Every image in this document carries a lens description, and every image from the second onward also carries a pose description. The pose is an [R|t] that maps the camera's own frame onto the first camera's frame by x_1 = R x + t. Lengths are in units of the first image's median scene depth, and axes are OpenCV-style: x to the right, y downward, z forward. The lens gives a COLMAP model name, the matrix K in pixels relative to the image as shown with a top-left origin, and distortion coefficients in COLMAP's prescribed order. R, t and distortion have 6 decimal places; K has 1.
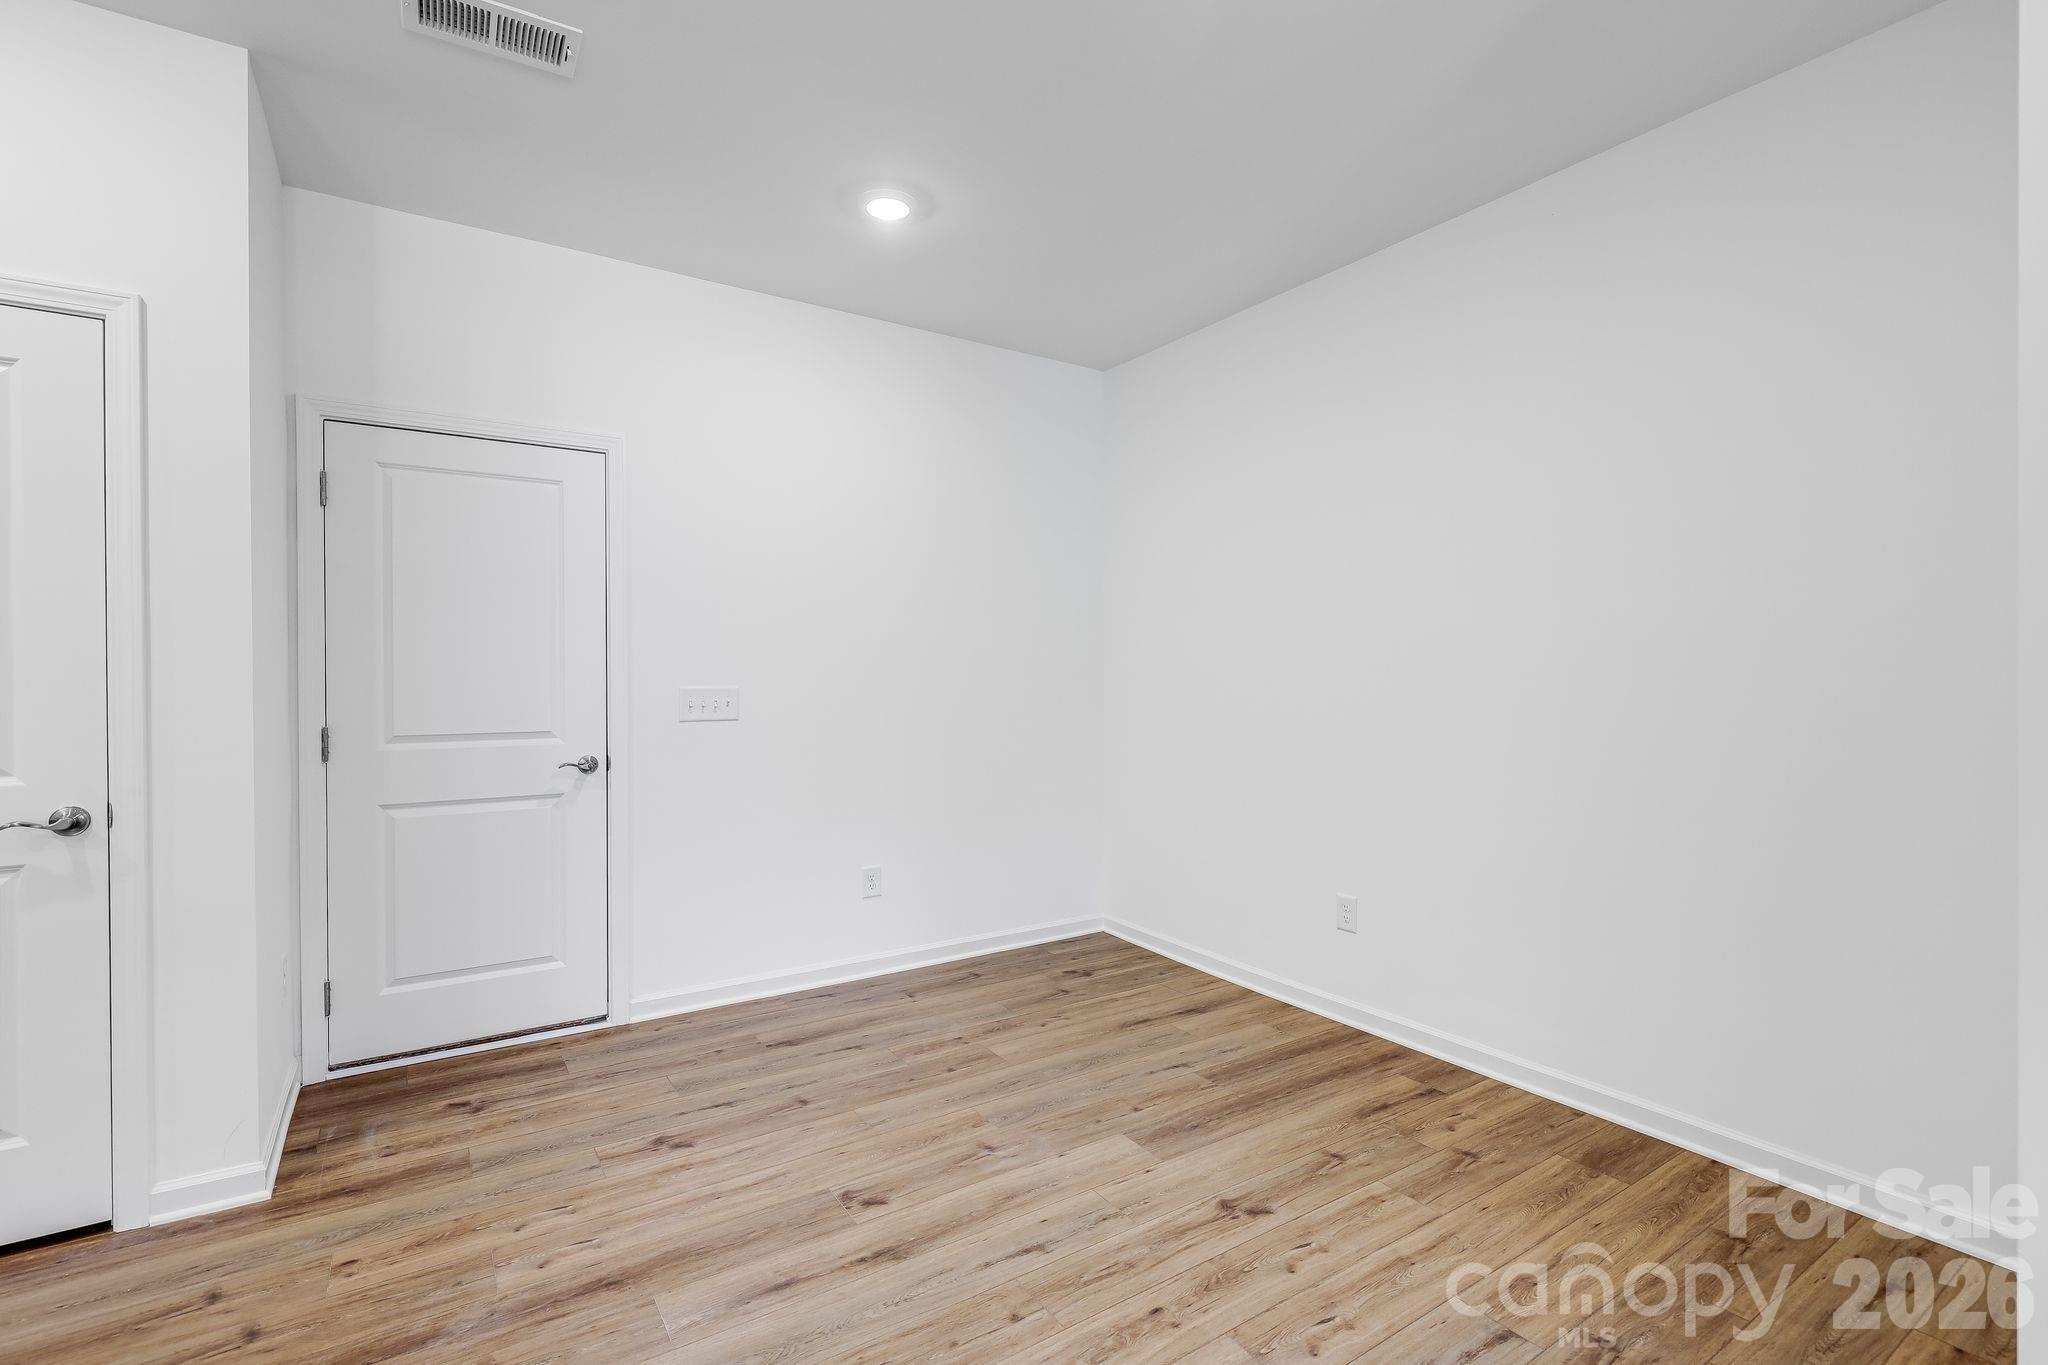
lens RADIAL K [[918.2, 0, 1021.9], [0, 918.2, 685.6], [0, 0, 1]] dist [-0.002229, -0.000452]
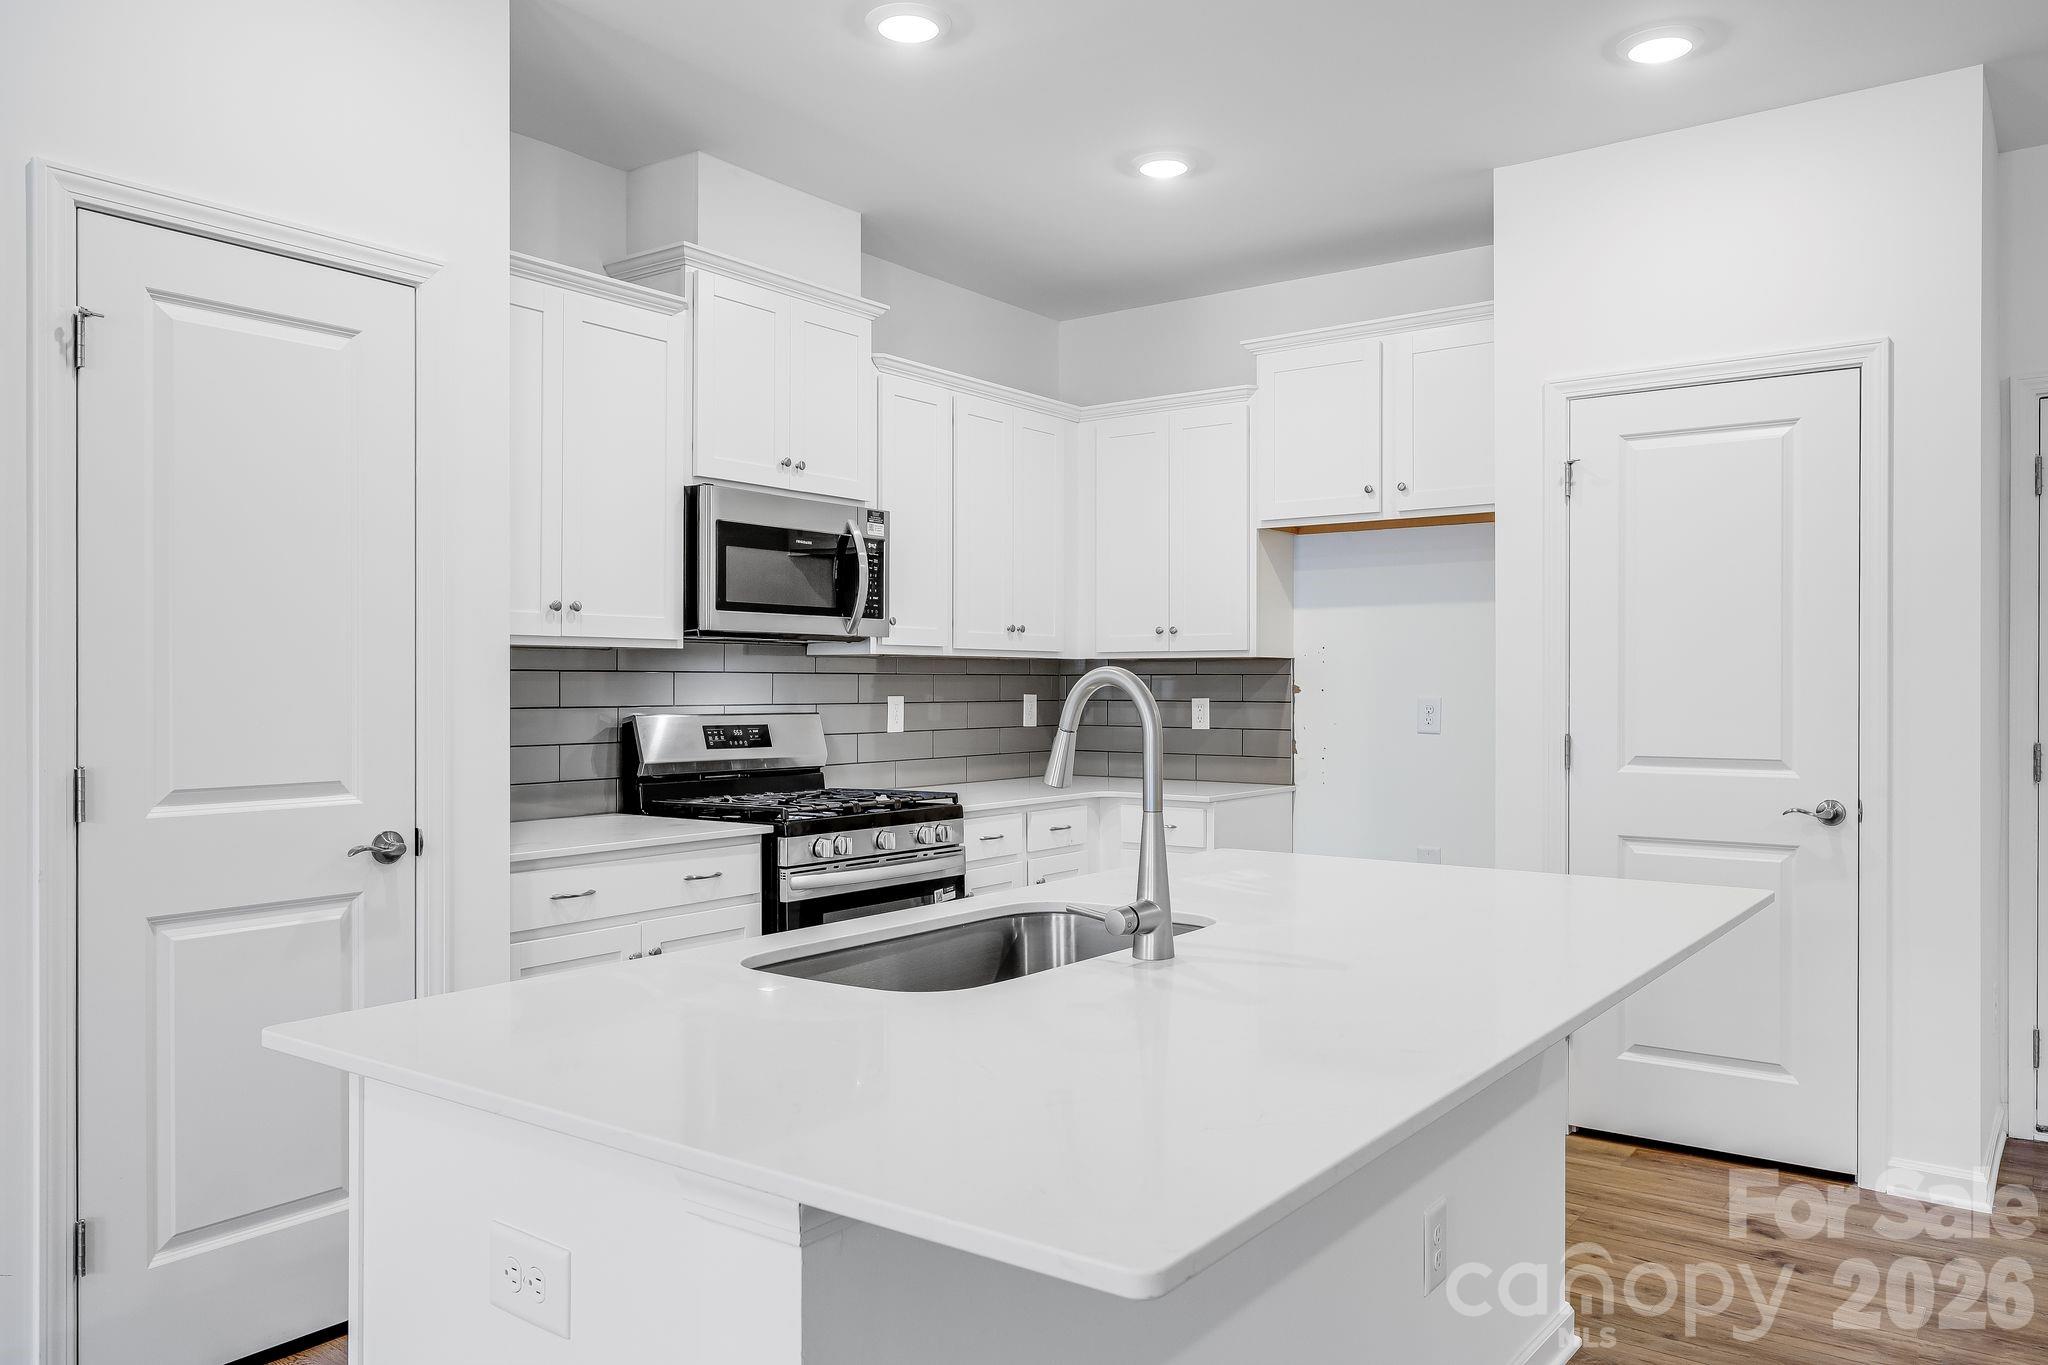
lens RADIAL K [[1470.8, 0, 1024.6], [0, 1470.8, 696.2], [0, 0, 1]] dist [0.001682, -0.000382]
pose [[0.345073, 0.004921, -0.938563, 0.330327], [-0.010521, 0.999944, 0.001375, 0.010811], [0.938517, 0.009400, 0.345106, -0.568756]]
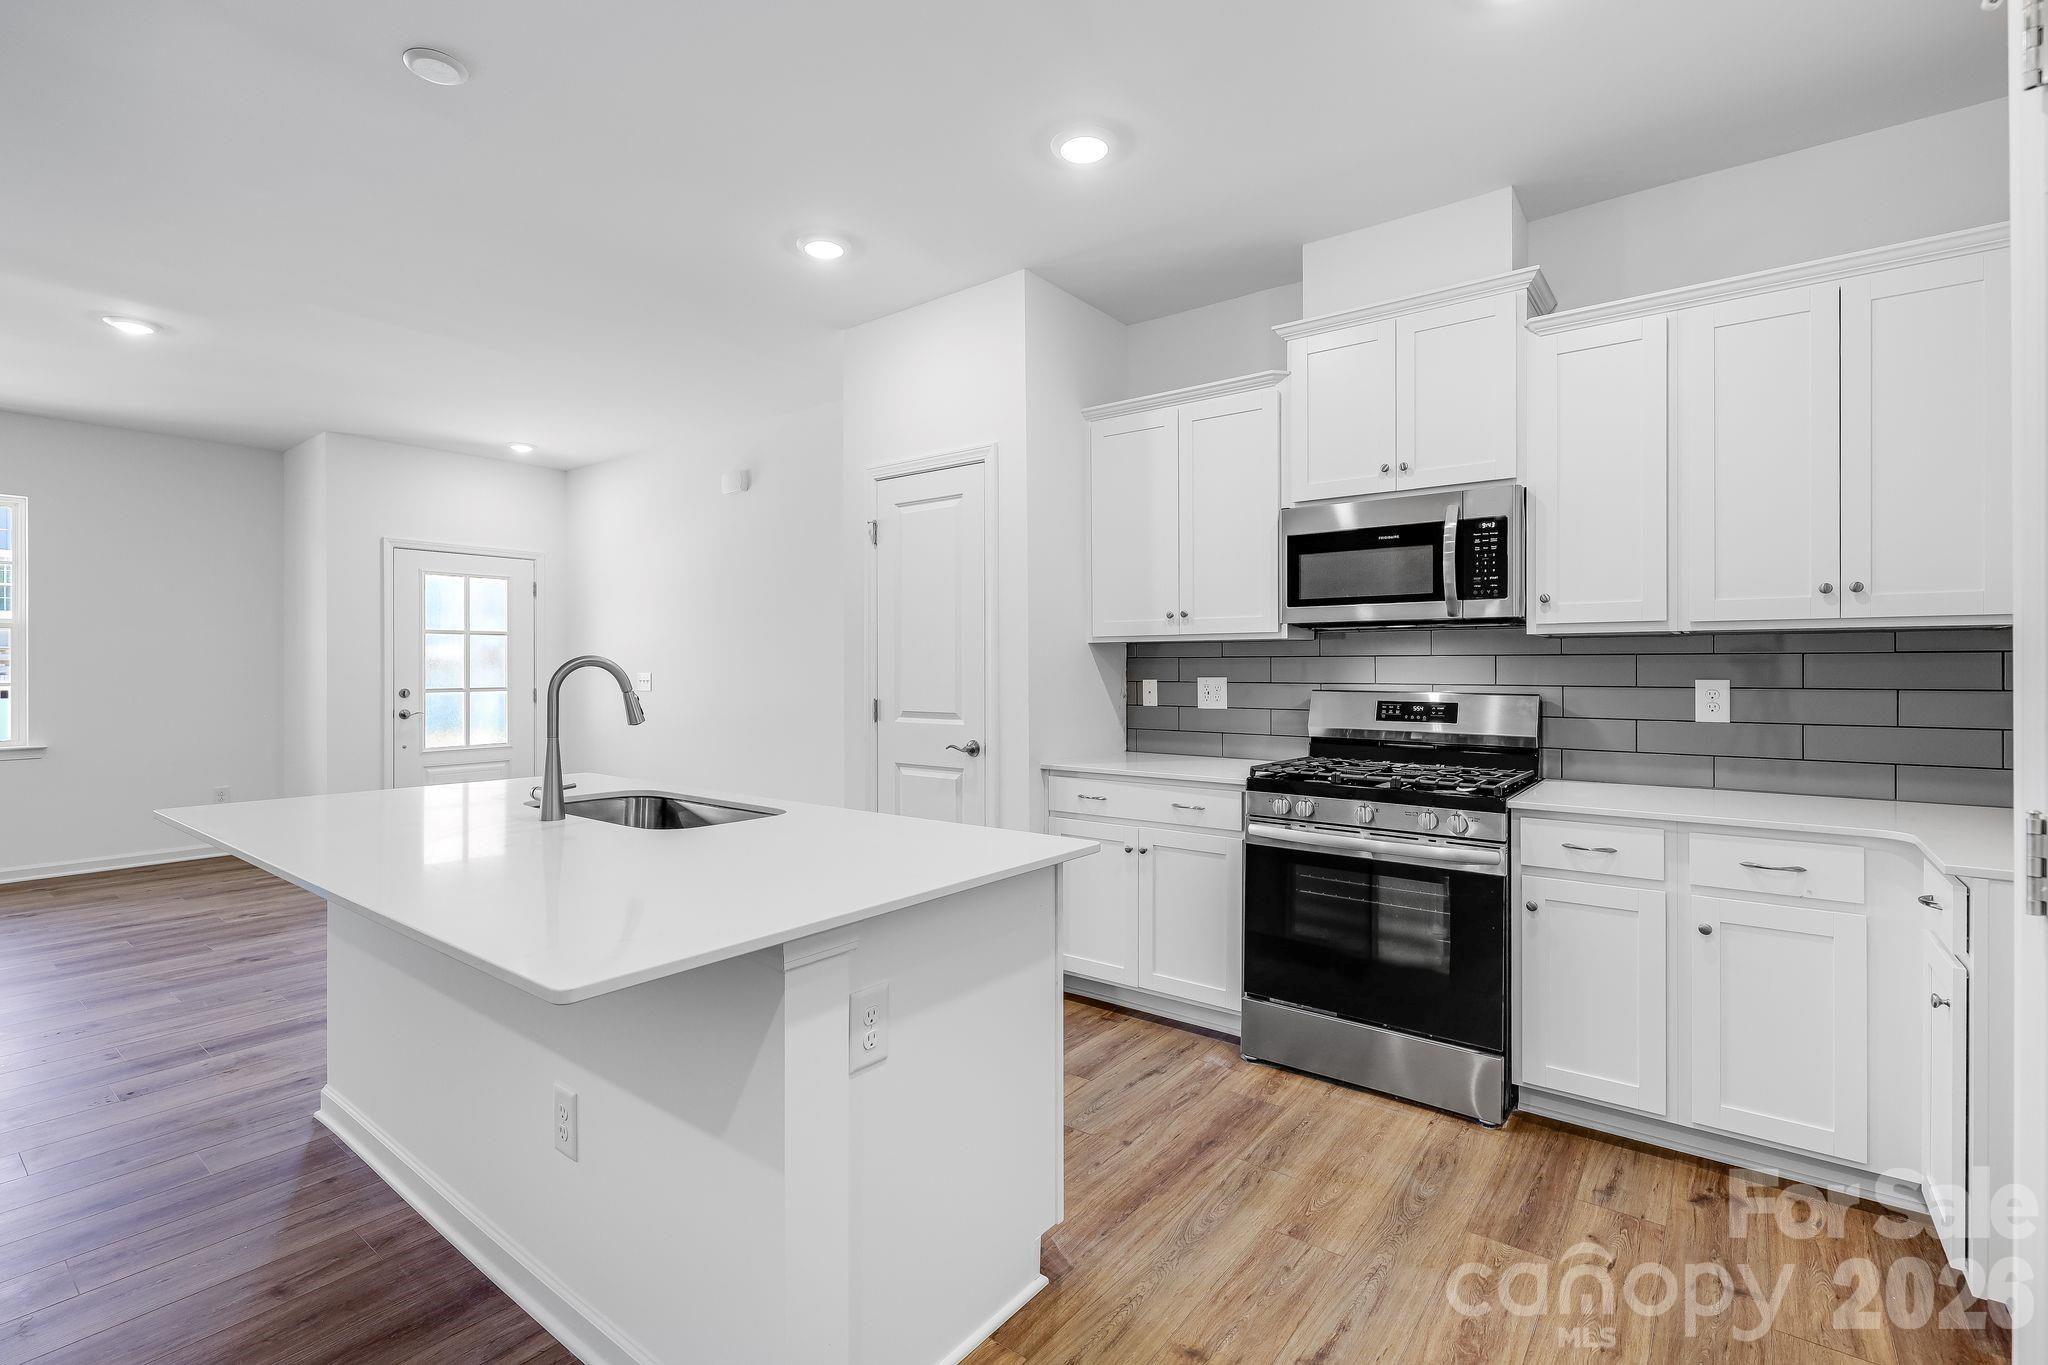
lens RADIAL K [[936.4, 0, 1022.3], [0, 936.4, 671.7], [0, 0, 1]] dist [0.005823, 0.000499]
pose [[-0.946791, -0.005986, -0.321793, -0.812309], [-0.008881, 0.999932, 0.007531, 0.003356], [0.321726, 0.009989, -0.946780, 1.209911]]
